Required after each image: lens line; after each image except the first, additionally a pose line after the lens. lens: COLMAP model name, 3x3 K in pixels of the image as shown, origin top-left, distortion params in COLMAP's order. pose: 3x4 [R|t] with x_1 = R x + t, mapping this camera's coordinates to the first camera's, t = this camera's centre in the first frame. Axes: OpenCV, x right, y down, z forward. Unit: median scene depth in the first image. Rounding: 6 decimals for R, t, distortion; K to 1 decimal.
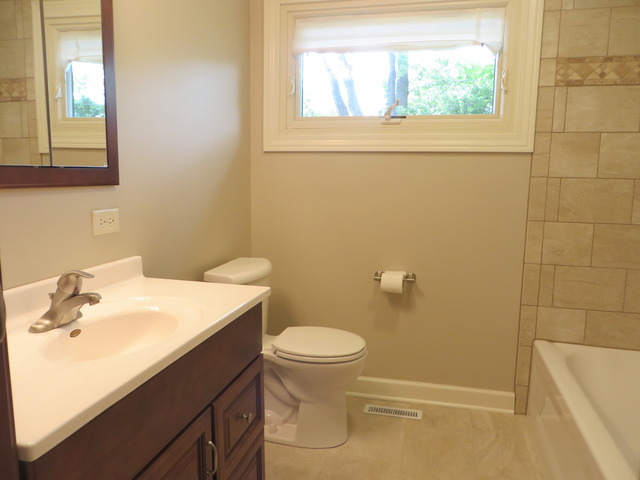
lens RADIAL K [[481.9, 0, 326.7], [0, 481.9, 240.1], [0, 0, 1]] dist [-0.004306, 0.004220]
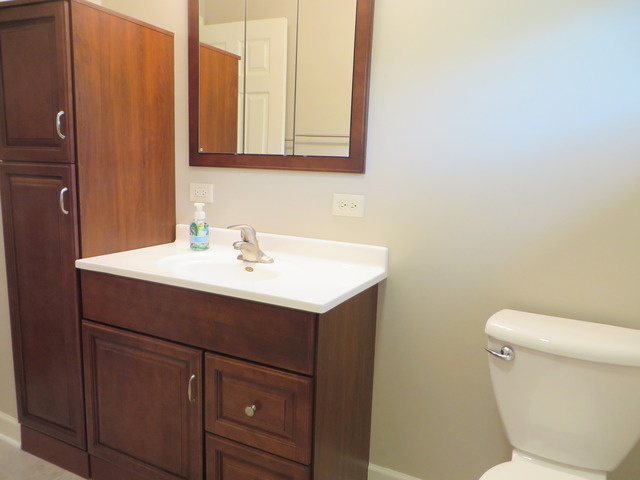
lens RADIAL K [[481.9, 0, 326.7], [0, 481.9, 240.1], [0, 0, 1]] dist [-0.004306, 0.004220]
pose [[-0.209697, 0.150903, -0.966051, 0.679763], [-0.172526, 0.966806, 0.188470, -0.170720], [0.962425, 0.206191, -0.176702, 1.212779]]
